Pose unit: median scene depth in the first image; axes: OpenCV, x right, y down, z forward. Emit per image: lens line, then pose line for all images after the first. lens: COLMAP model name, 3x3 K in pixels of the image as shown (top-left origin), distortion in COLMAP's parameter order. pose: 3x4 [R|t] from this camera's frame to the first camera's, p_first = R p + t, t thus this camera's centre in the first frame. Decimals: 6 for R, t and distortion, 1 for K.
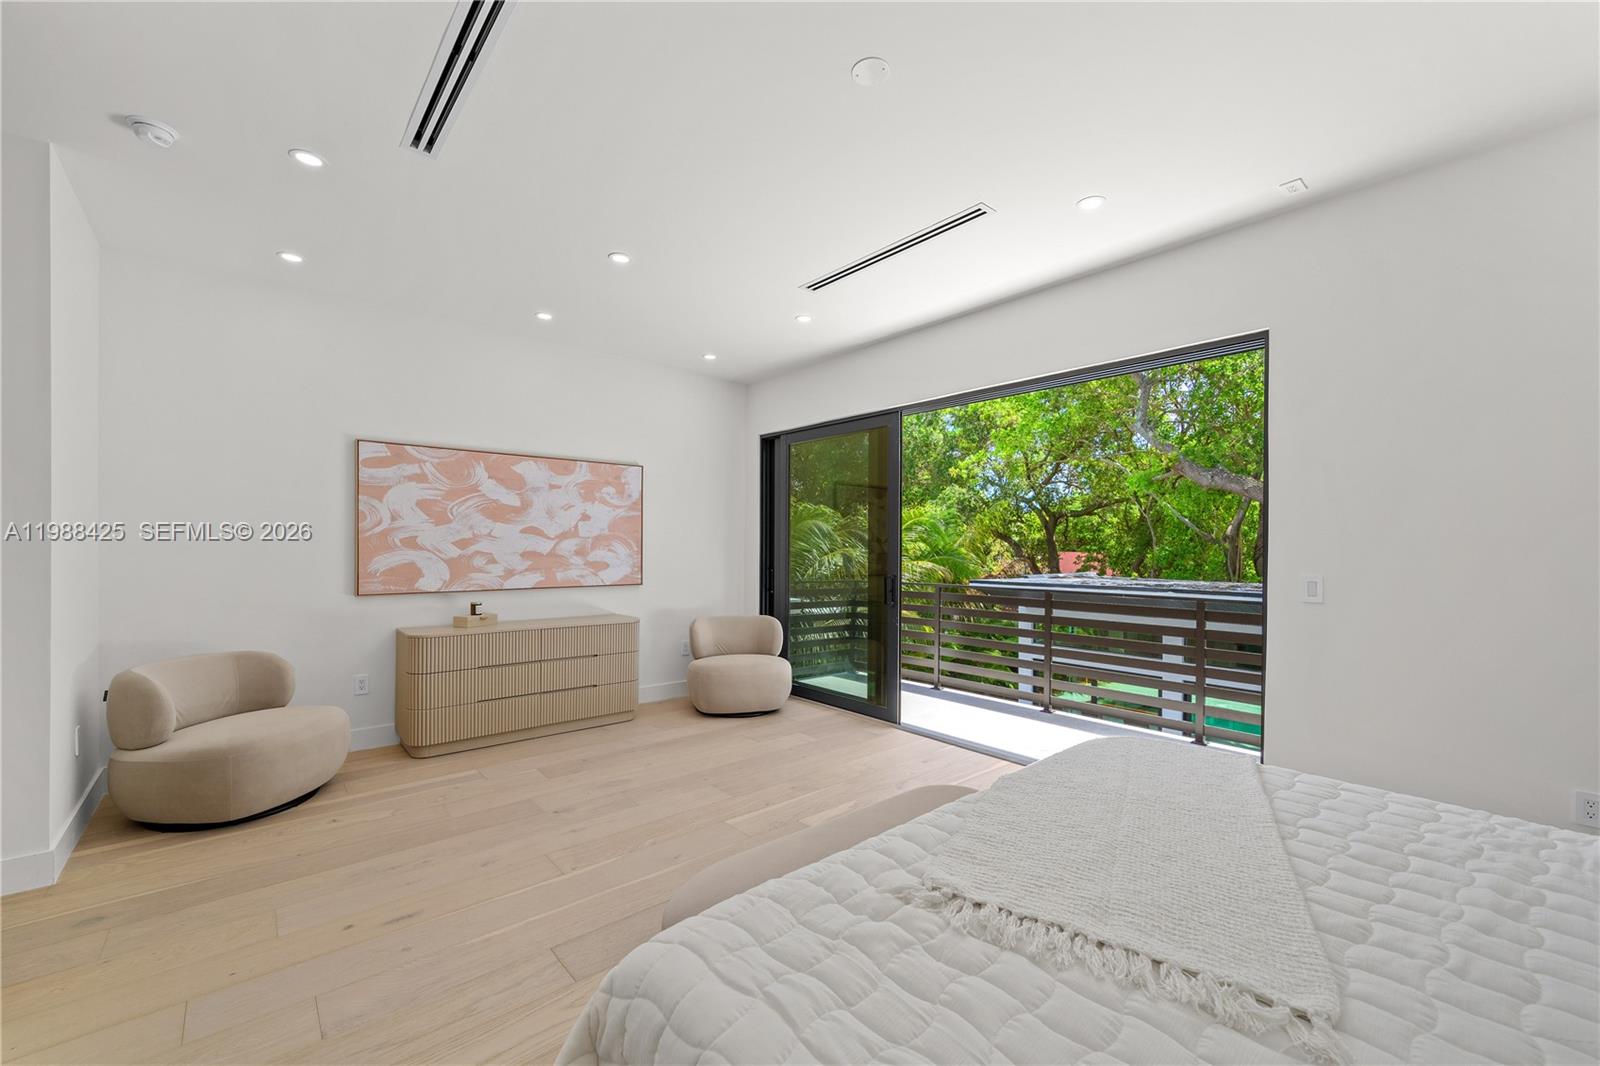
lens RADIAL K [[670.1, 0, 800.0], [0, 670.1, 533.0], [0, 0, 1]] dist [0.000115, 0.000028]
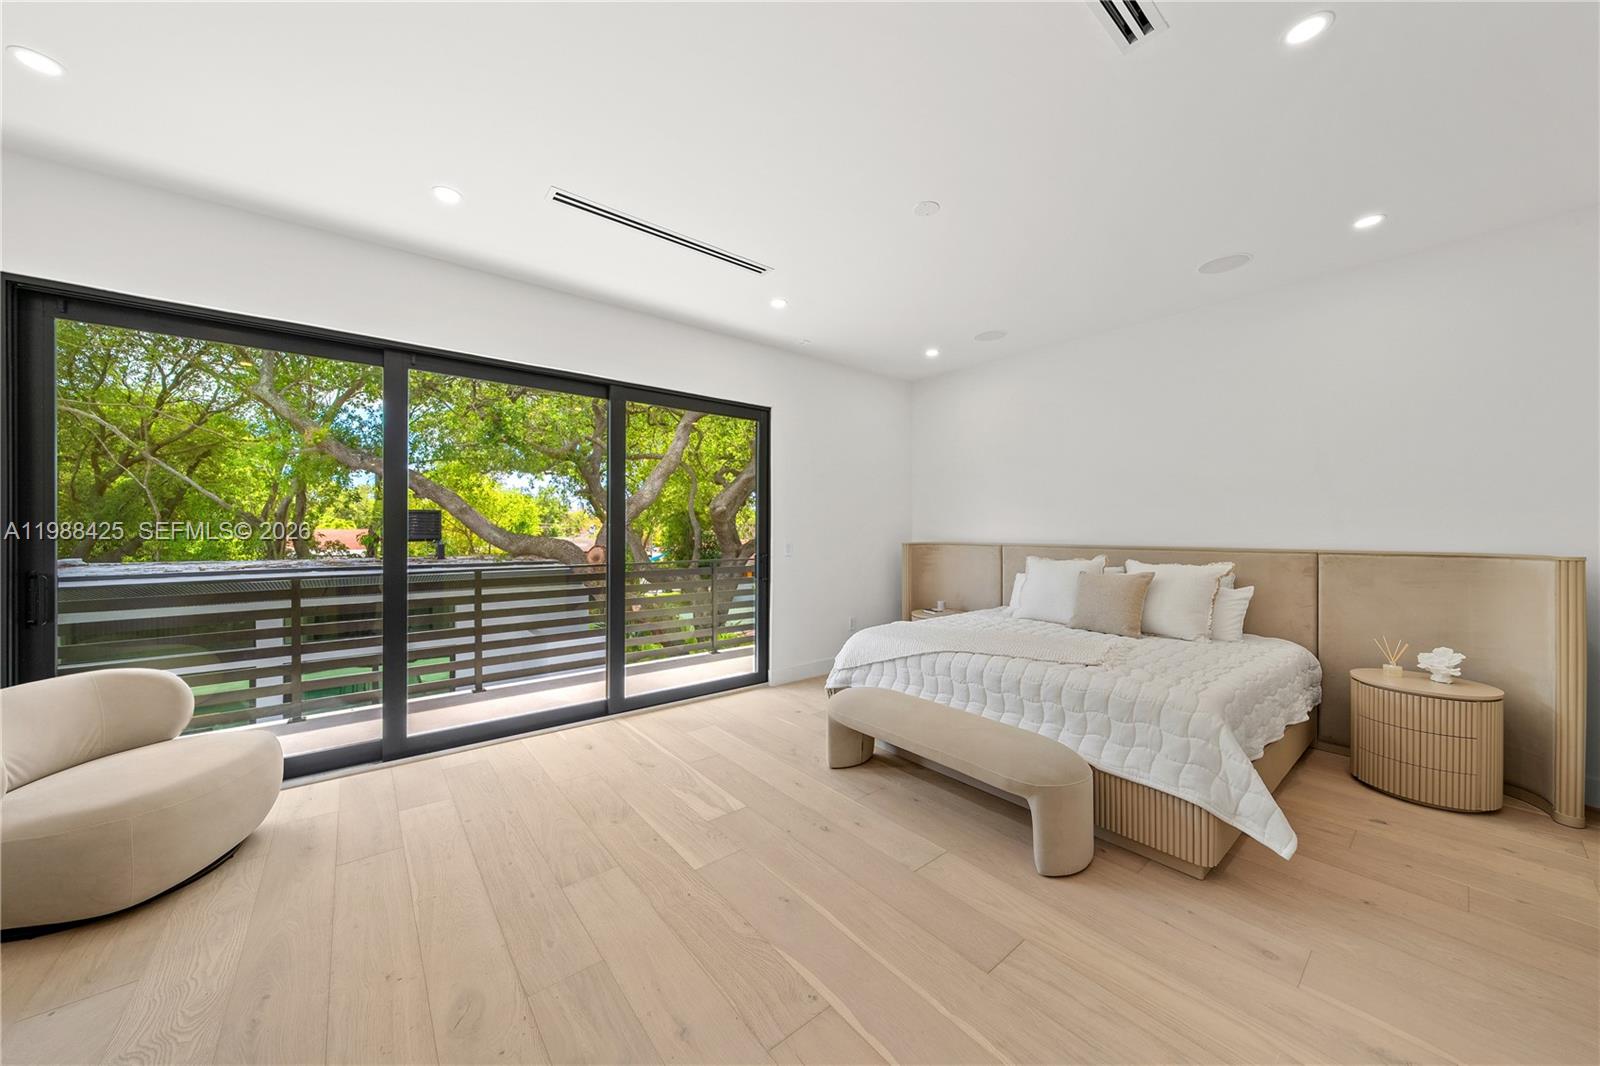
lens RADIAL K [[550.6, 0, 800.0], [0, 550.6, 533.0], [0, 0, 1]] dist [-0.001533, -0.000155]
pose [[0.005505, -0.013065, 0.999899, -0.220651], [-0.025124, 0.999597, 0.013200, 0.002724], [-0.999669, -0.025195, 0.005175, 0.250430]]
